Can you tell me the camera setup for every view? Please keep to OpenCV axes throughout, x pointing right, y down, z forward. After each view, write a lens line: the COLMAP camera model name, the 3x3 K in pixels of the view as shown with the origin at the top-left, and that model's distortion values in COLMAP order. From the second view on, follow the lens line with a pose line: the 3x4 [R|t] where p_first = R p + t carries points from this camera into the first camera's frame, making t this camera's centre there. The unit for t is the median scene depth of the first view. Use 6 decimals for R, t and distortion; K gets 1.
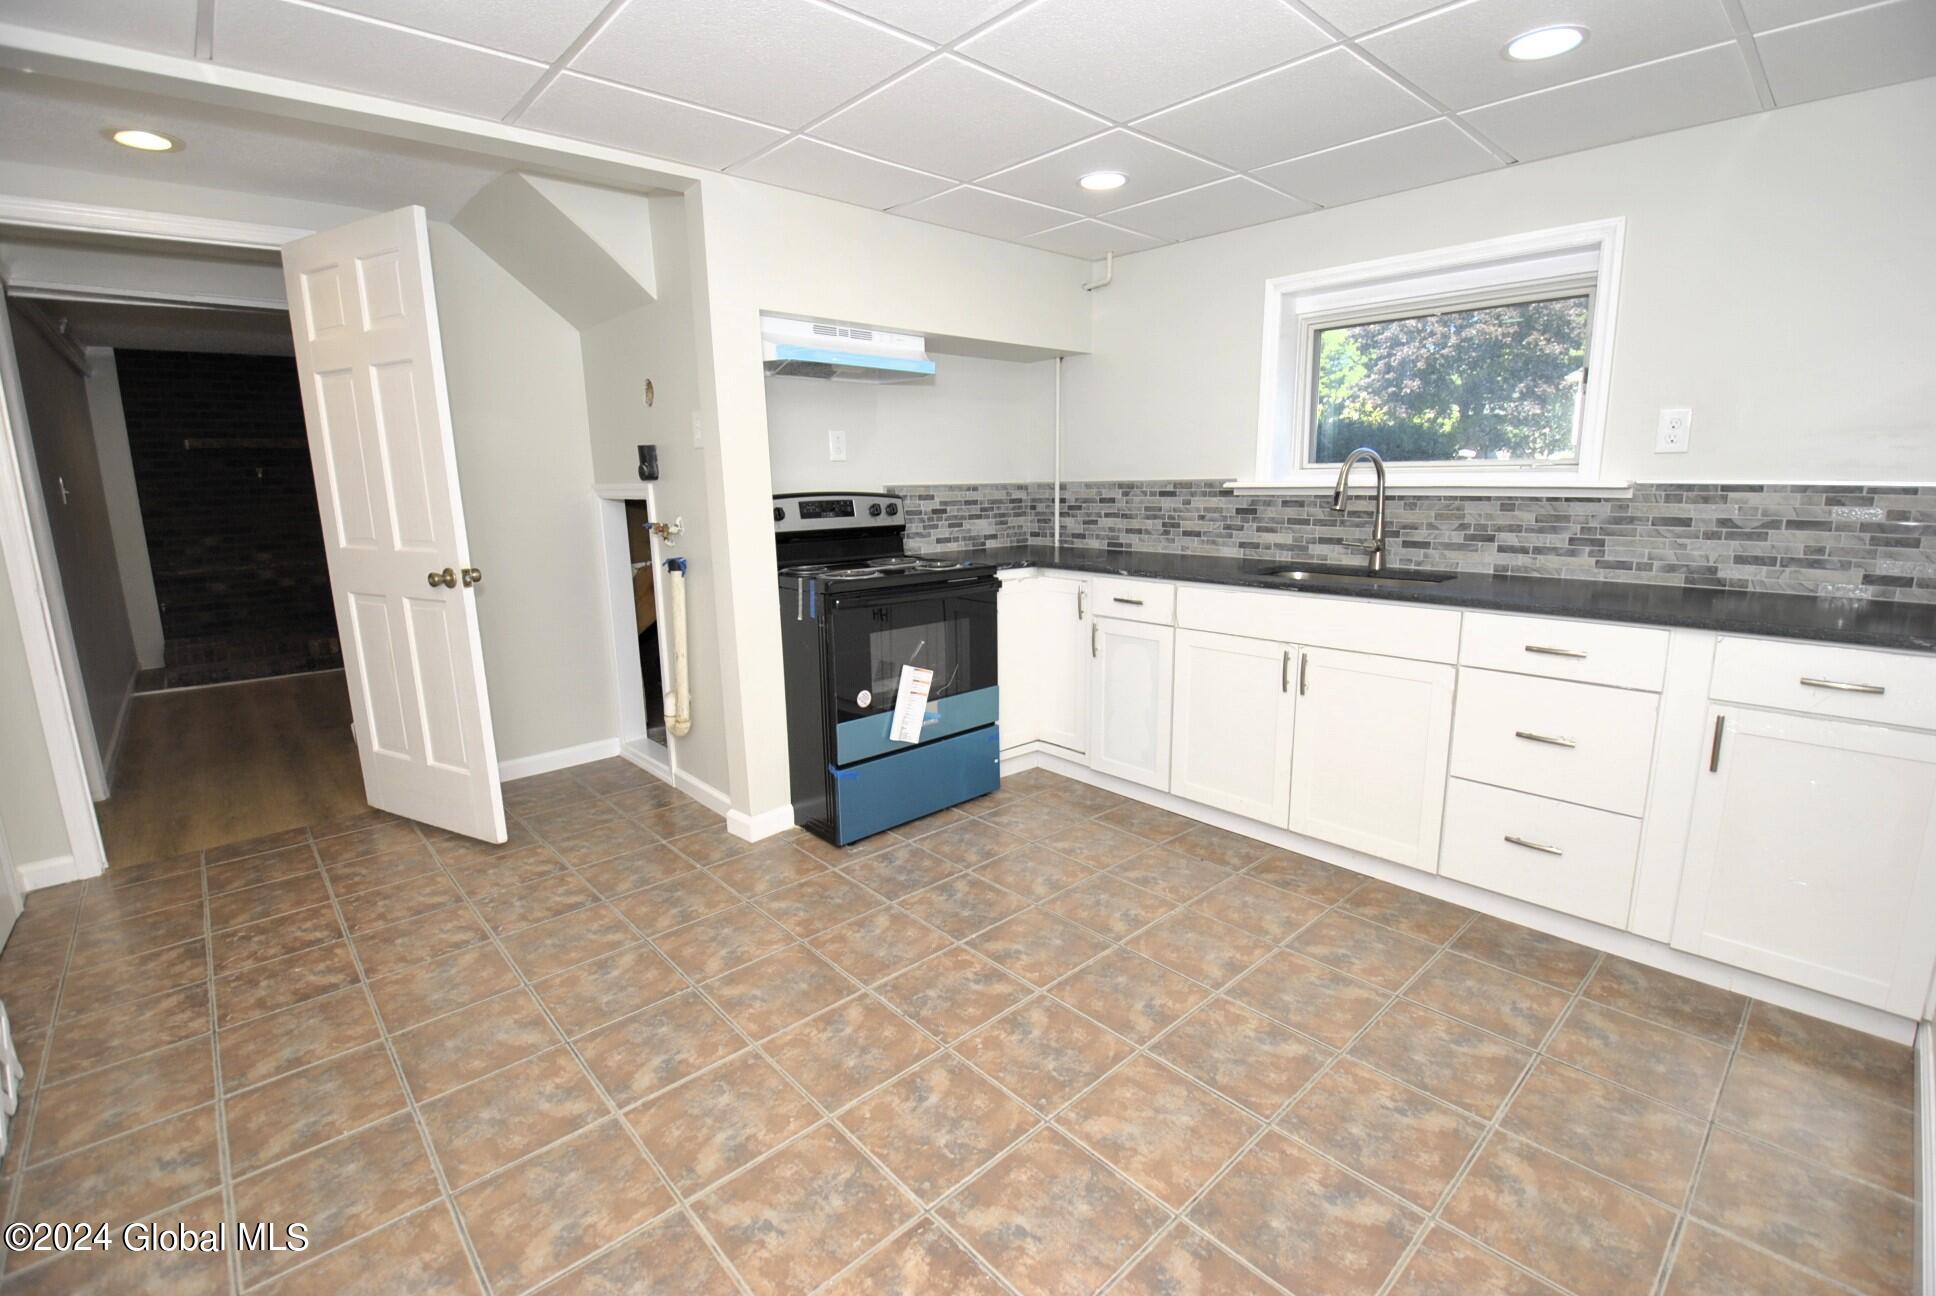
lens RADIAL K [[856.7, 0, 984.3], [0, 856.7, 637.7], [0, 0, 1]] dist [-0.000414, -0.015588]
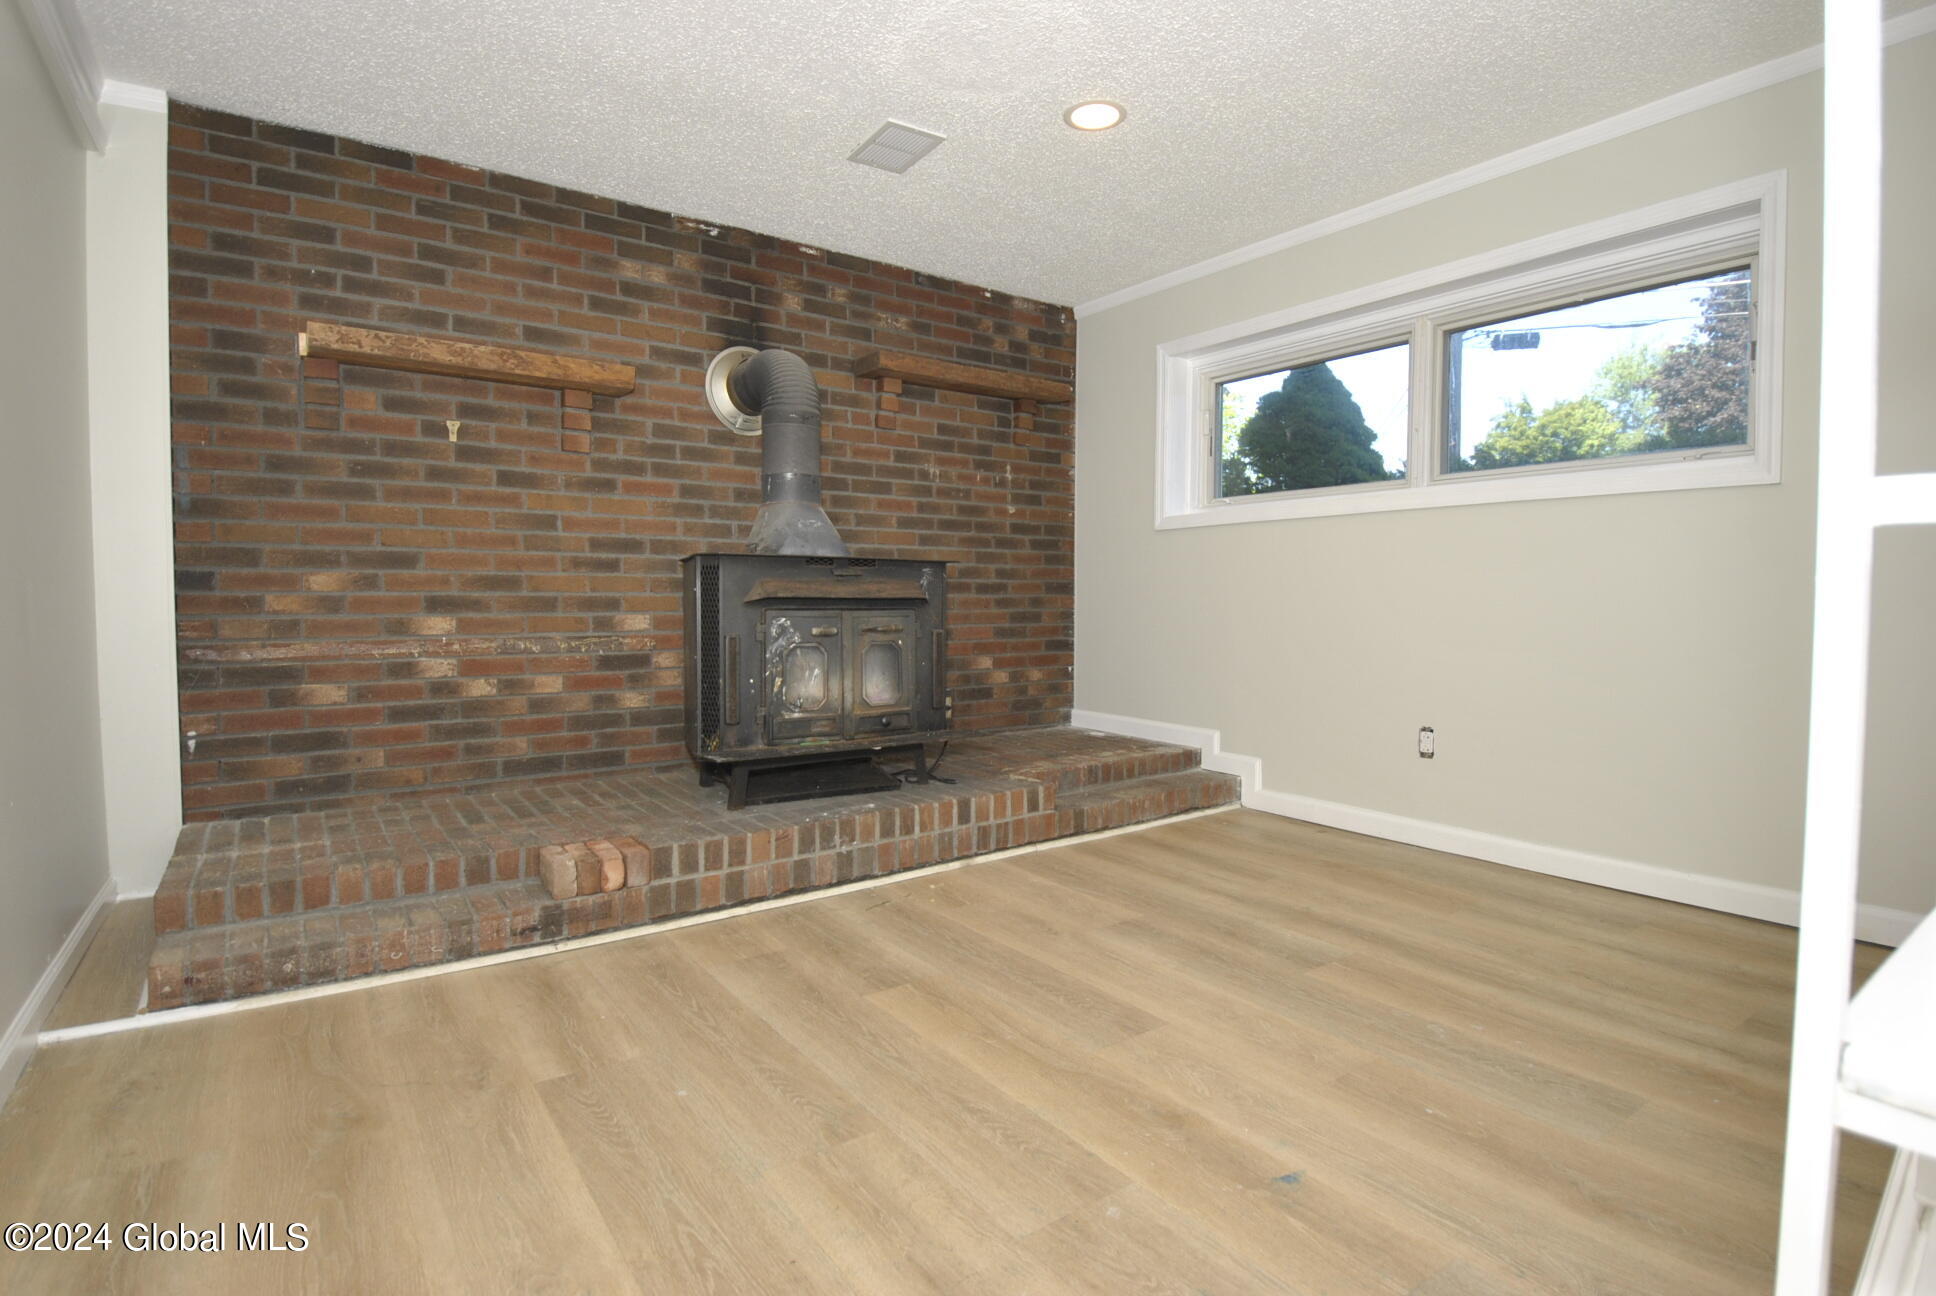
lens RADIAL K [[881.5, 0, 968.0], [0, 881.5, 648.0], [0, 0, 1]] dist [-0.000188, -0.020961]
pose [[0.994810, 0.021519, -0.099452, -0.578822], [-0.034774, 0.990434, -0.133533, -0.037533], [0.095627, 0.136298, 0.986042, 0.635341]]
